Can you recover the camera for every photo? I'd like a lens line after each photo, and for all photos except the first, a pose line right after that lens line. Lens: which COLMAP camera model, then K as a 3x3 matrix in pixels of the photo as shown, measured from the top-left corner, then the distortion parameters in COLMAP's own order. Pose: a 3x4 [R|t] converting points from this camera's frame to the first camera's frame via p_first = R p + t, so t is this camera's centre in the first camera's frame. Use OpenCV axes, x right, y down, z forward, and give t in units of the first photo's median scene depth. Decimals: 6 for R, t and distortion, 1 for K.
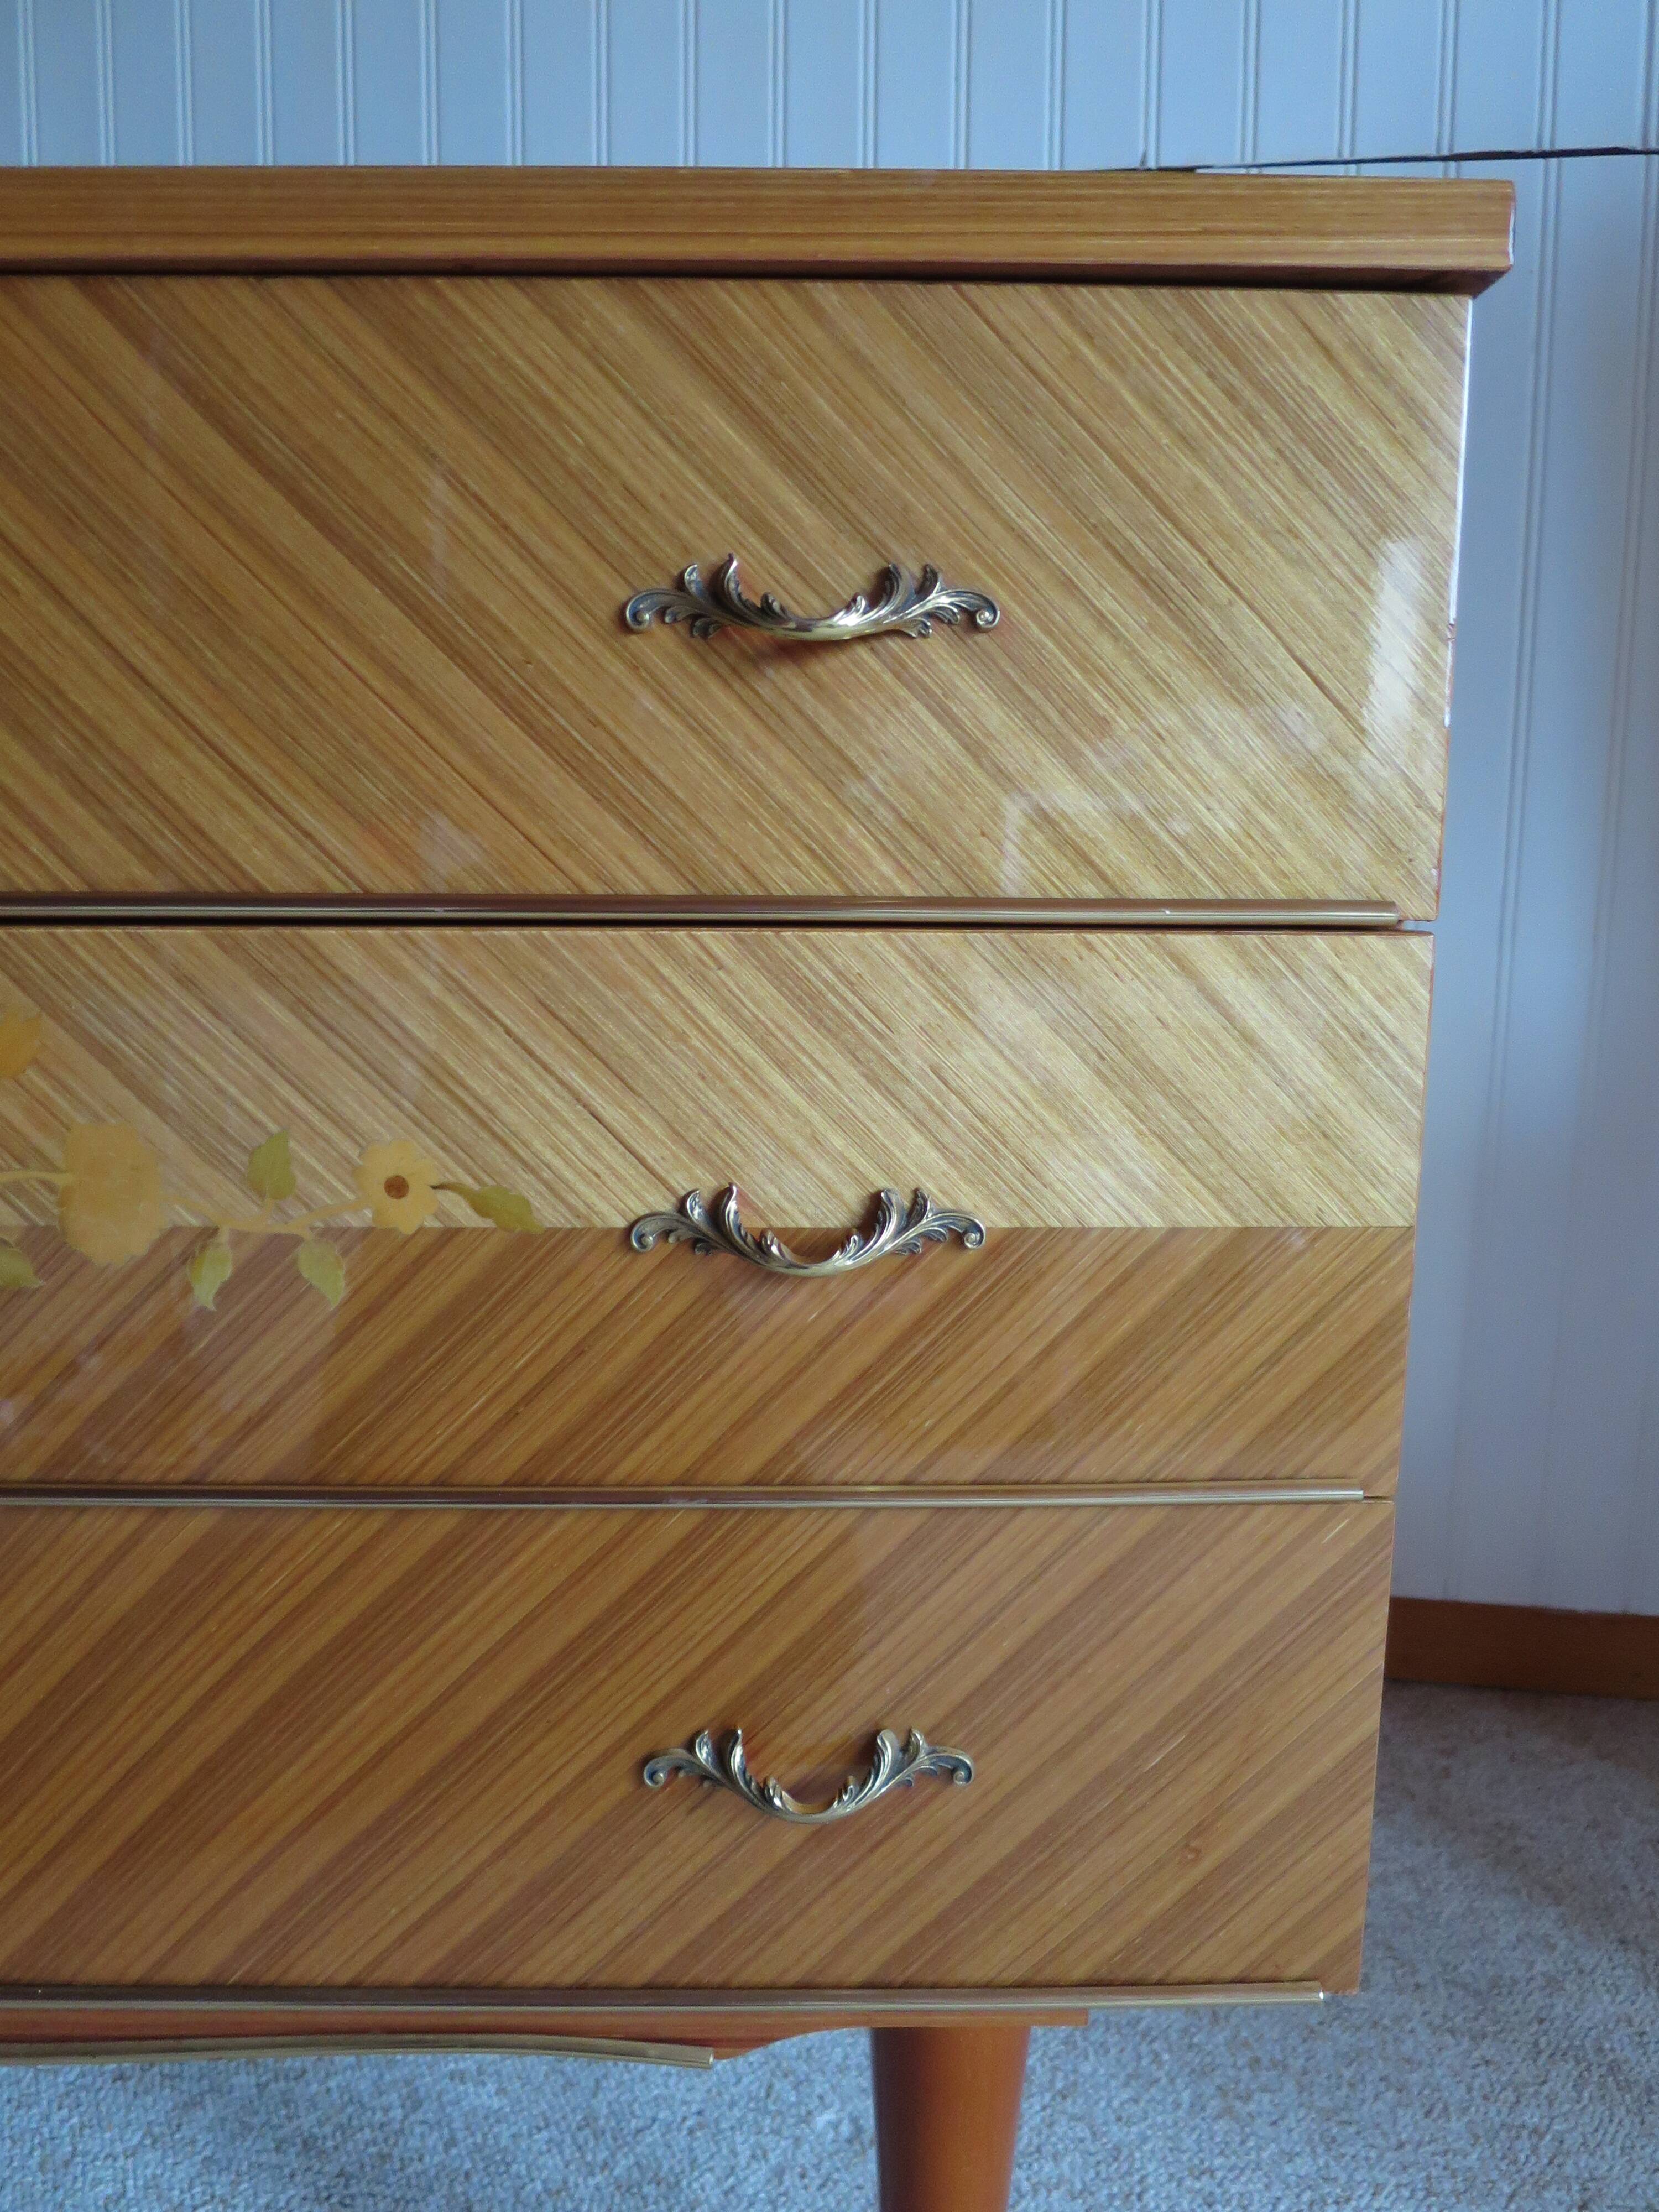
lens RADIAL K [[1595.7, 0, 829.1], [0, 1595.7, 1098.7], [0, 0, 1]] dist [-0.047924, 0.008921]
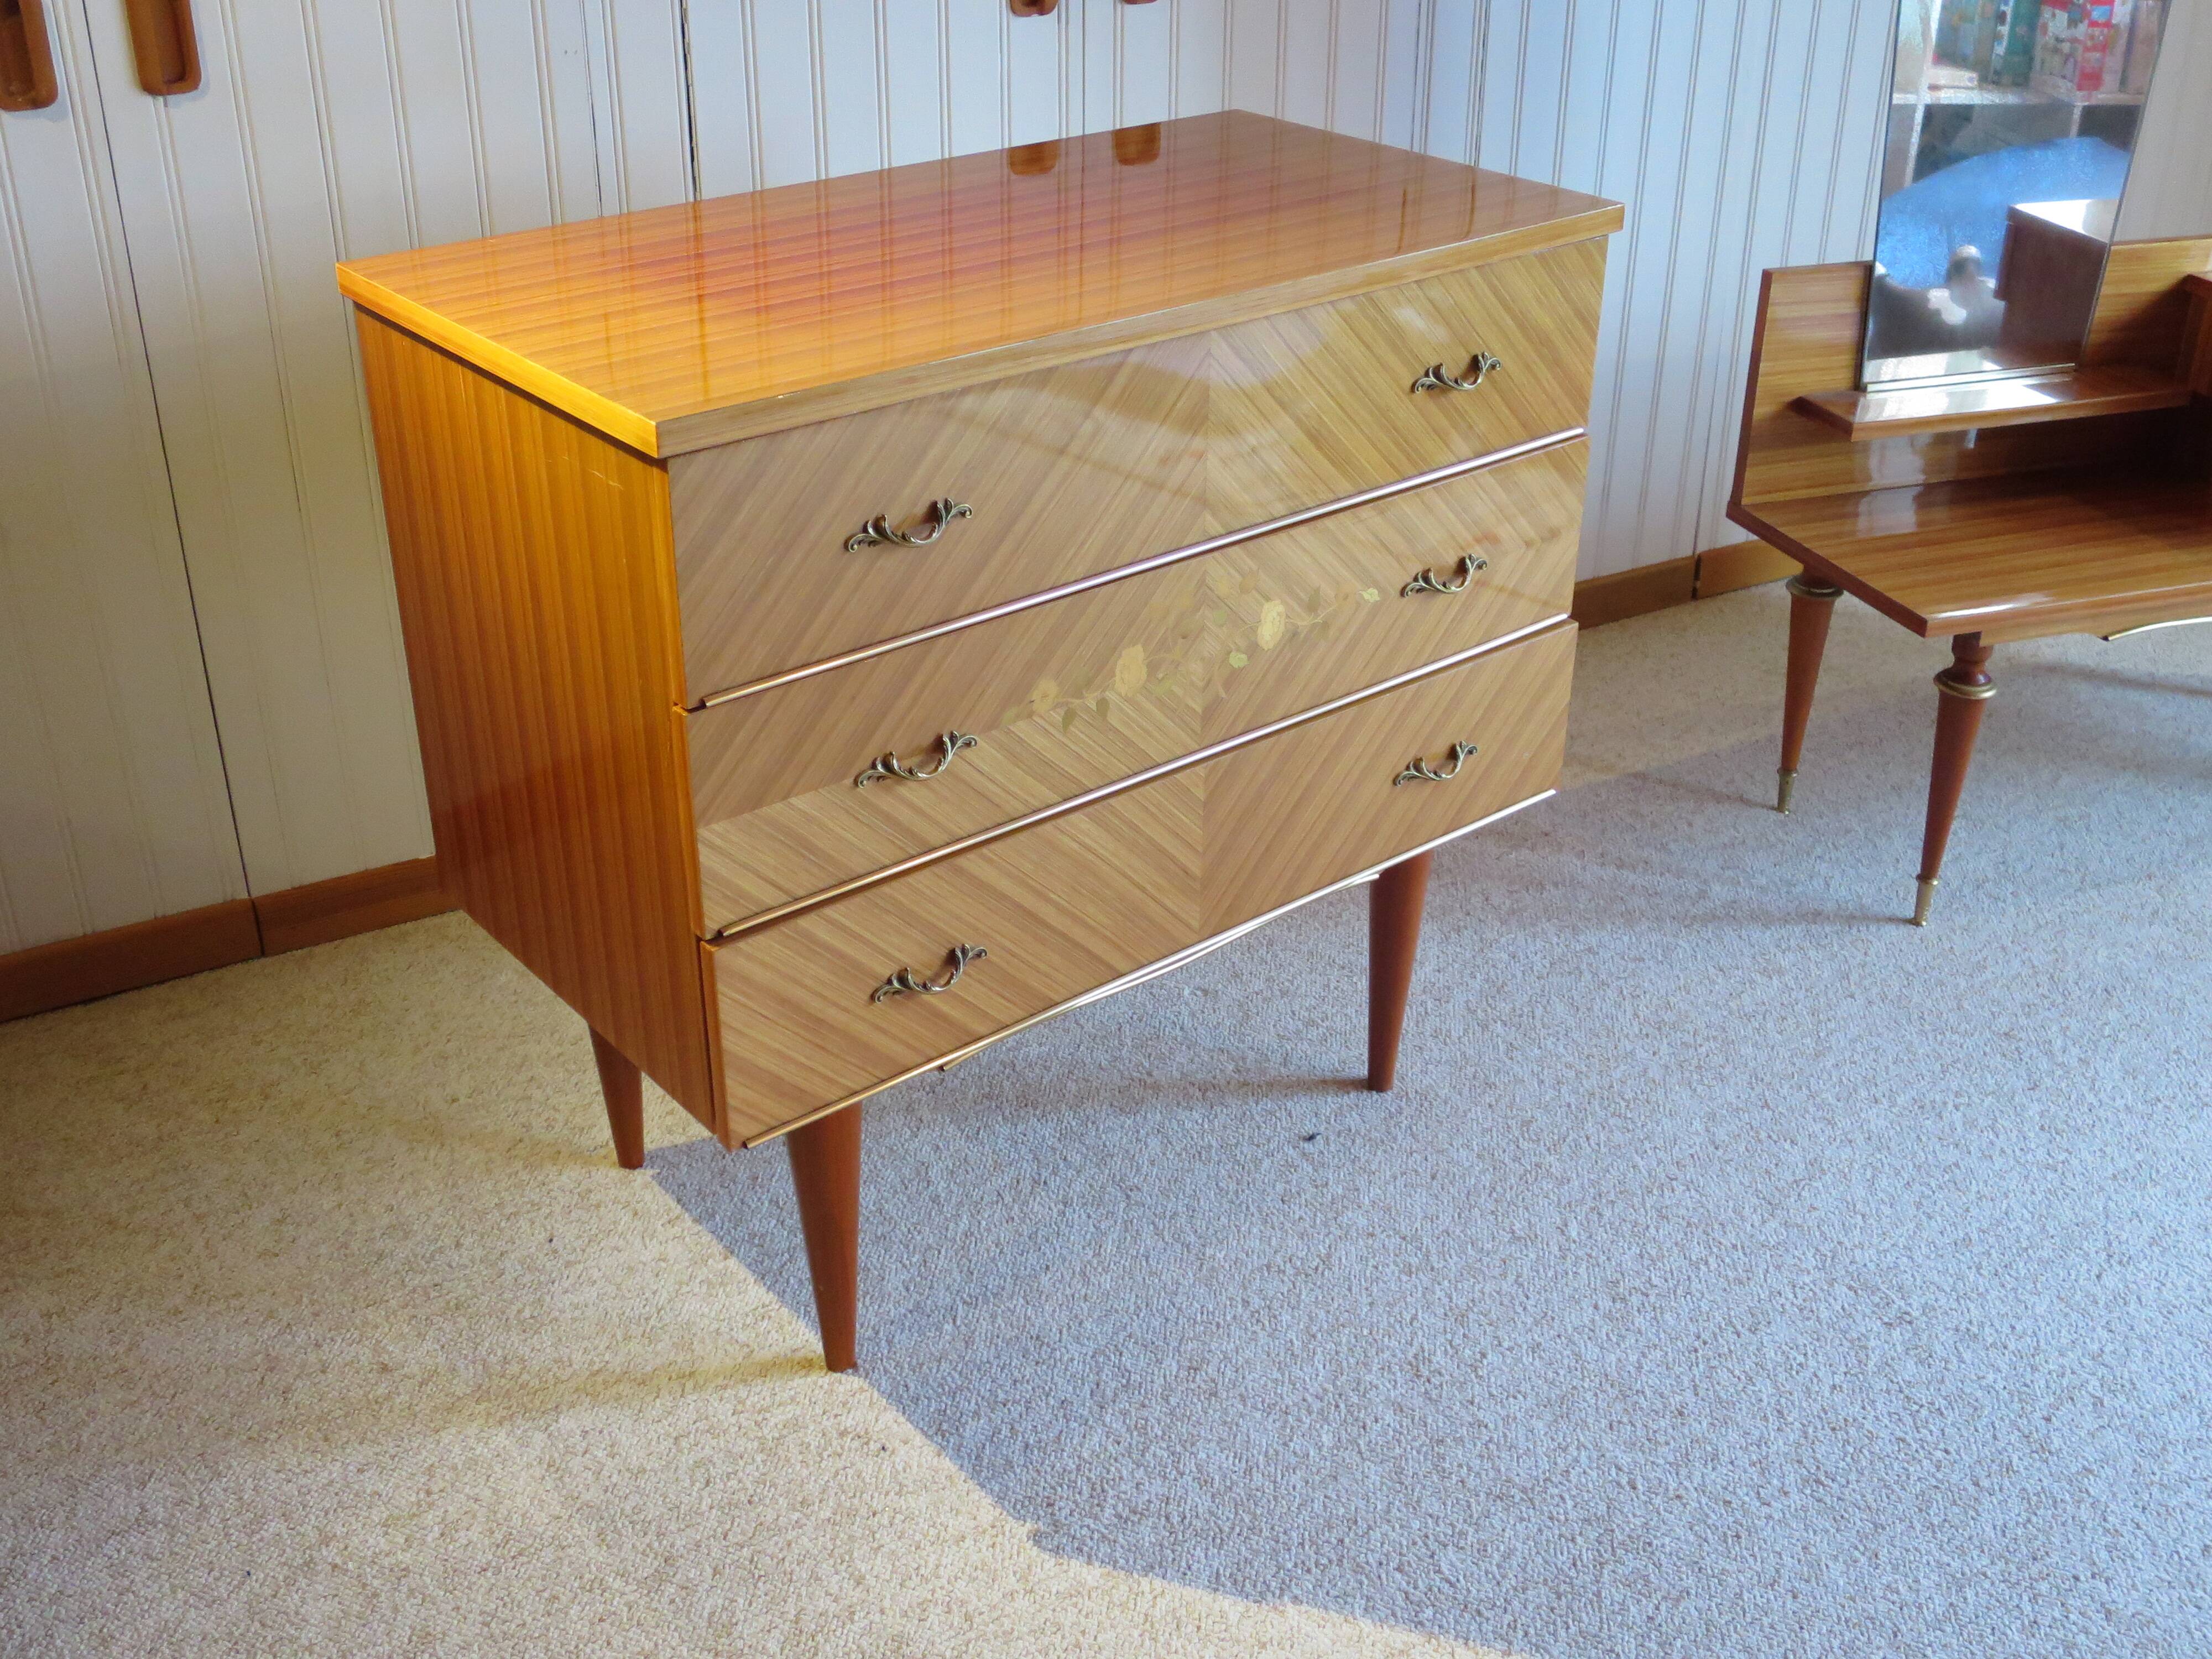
lens RADIAL K [[2274.5, 0, 1102.2], [0, 2274.5, 820.7], [0, 0, 1]] dist [-0.065148, 0.000000]
pose [[0.783415, -0.299794, 0.544412, -2.700405], [0.097587, 0.924438, 0.368635, -1.019612], [-0.613789, -0.235667, 0.753474, -1.730442]]
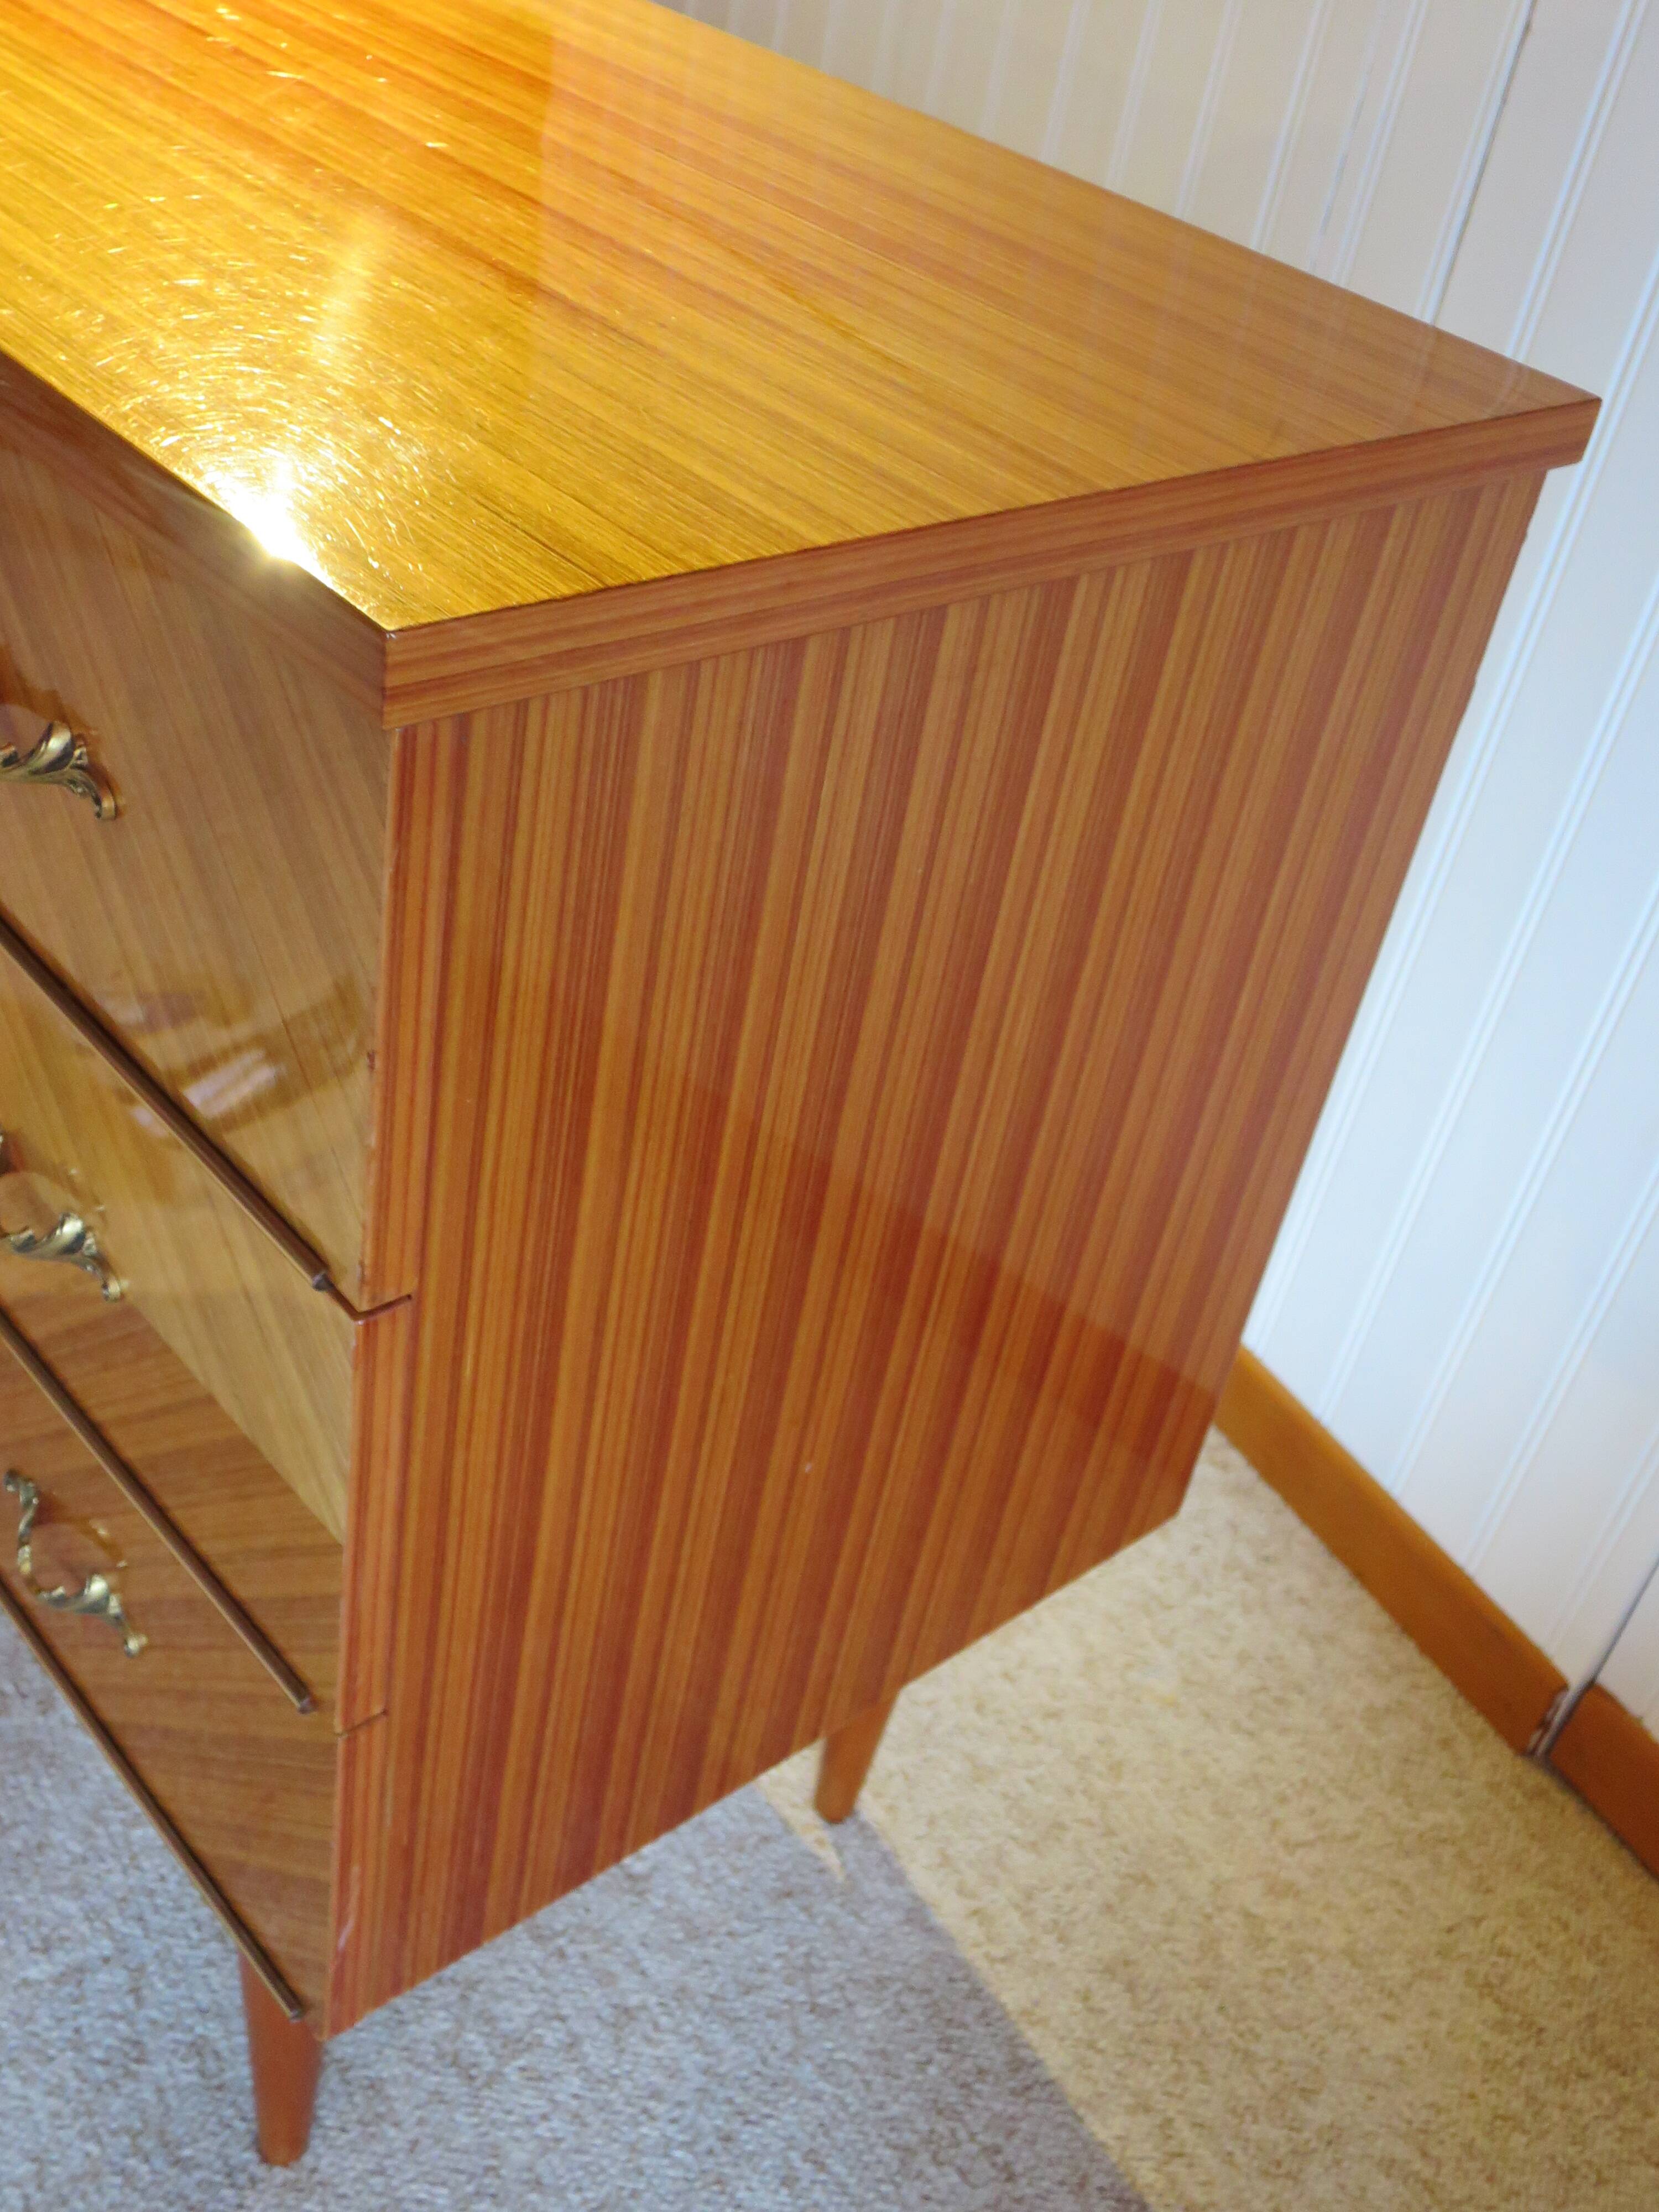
lens RADIAL K [[2274.5, 0, 838.7], [0, 2274.5, 1091.3], [0, 0, 1]] dist [-0.065148, 0.000000]
pose [[0.643329, 0.519726, -0.562150, 1.132898], [-0.275861, 0.842311, 0.463047, -0.817755], [0.714162, -0.142816, 0.685256, 0.294962]]
